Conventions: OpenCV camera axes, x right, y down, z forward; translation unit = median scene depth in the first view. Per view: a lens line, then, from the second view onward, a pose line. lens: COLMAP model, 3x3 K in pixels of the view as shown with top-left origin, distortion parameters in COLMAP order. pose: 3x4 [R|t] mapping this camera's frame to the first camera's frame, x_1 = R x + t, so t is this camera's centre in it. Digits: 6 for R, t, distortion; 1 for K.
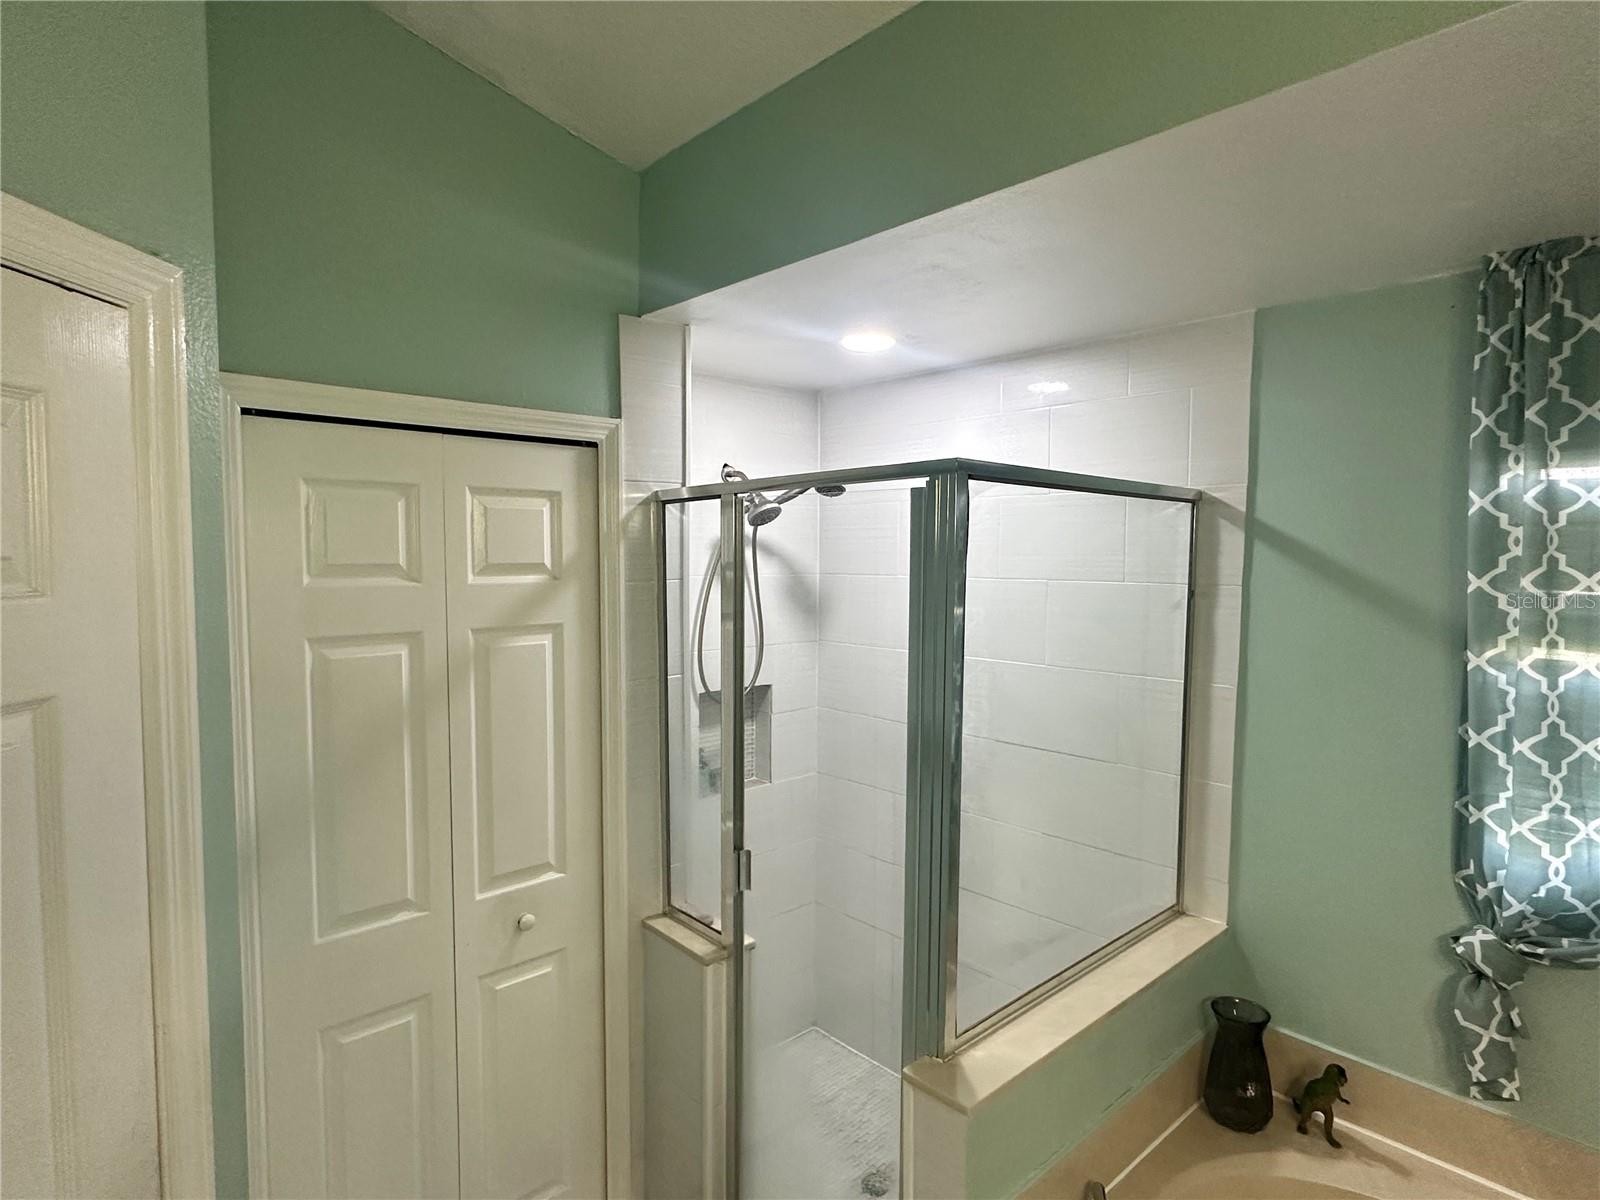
lens RADIAL K [[860.2, 0, 797.2], [0, 860.2, 604.5], [0, 0, 1]] dist [0.004157, -0.005133]
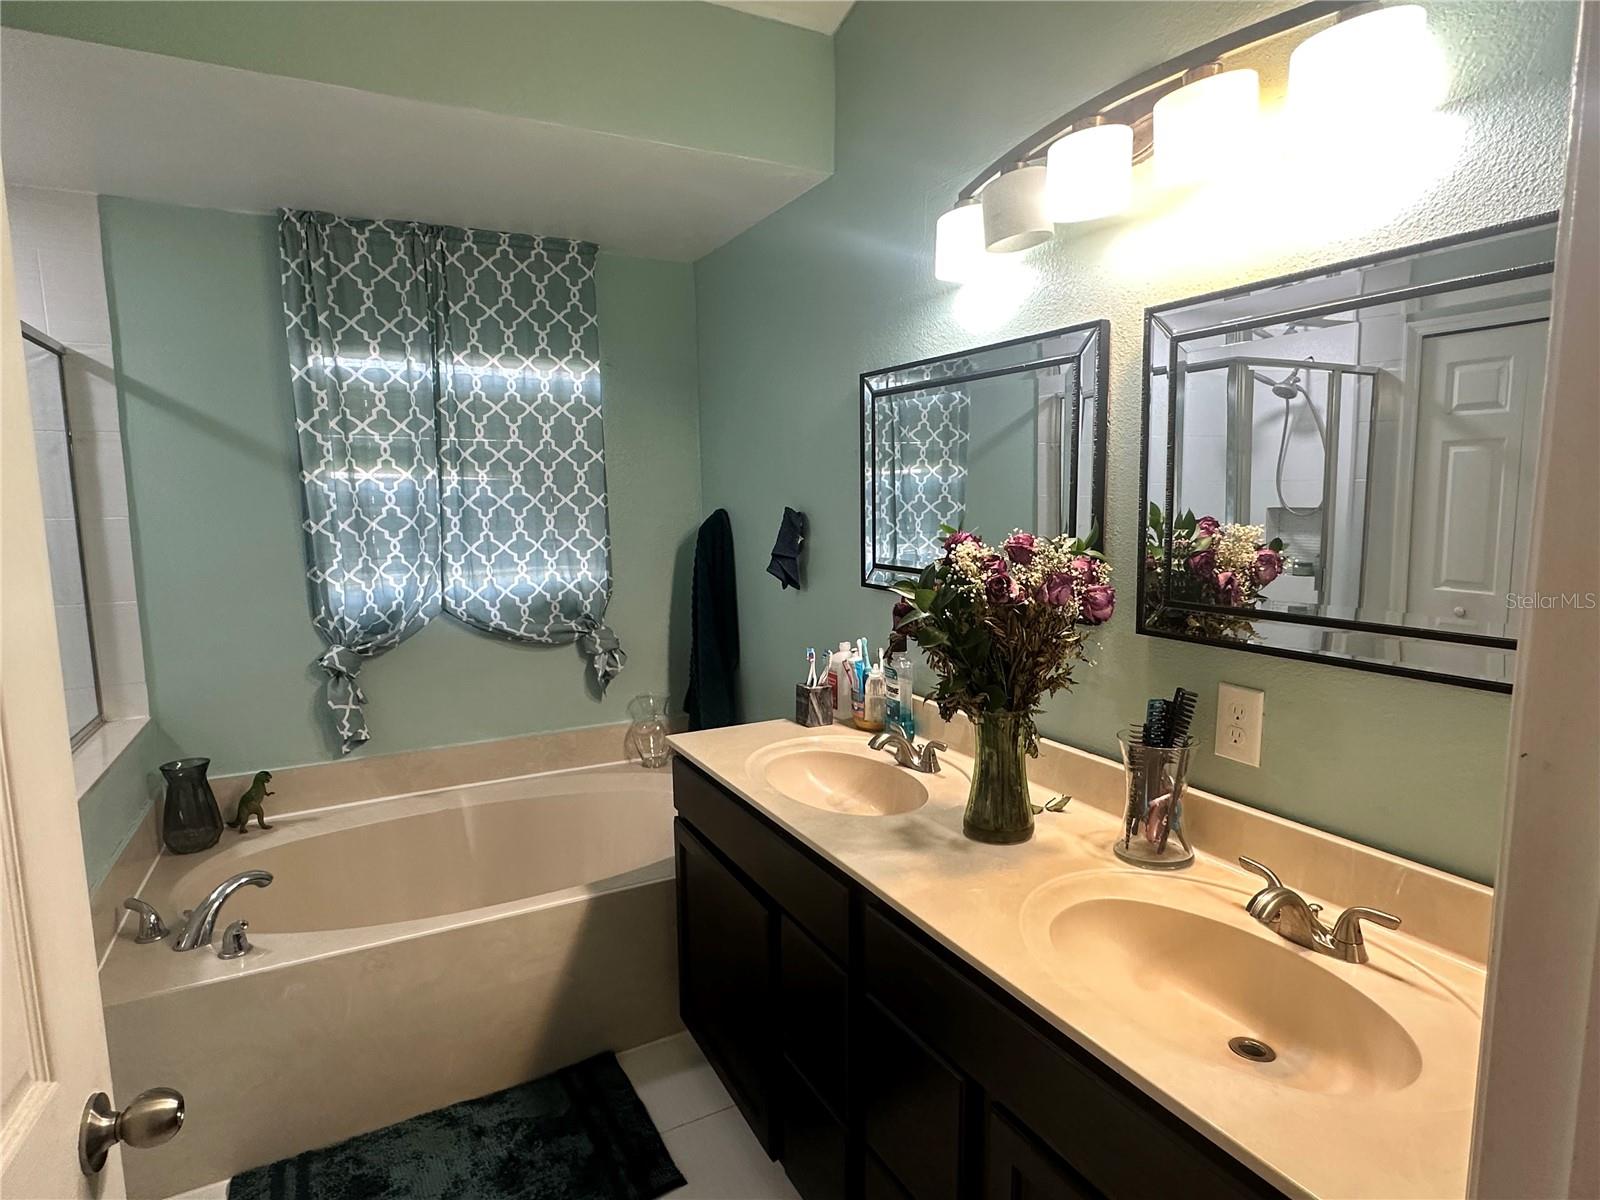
lens RADIAL K [[860.2, 0, 800.9], [0, 860.2, 600.9], [0, 0, 1]] dist [0.004157, -0.005133]
pose [[0.242363, -0.127503, 0.961771, -0.528982], [0.073576, 0.990887, 0.112822, 0.179203], [-0.967392, 0.043419, 0.249536, -0.242329]]
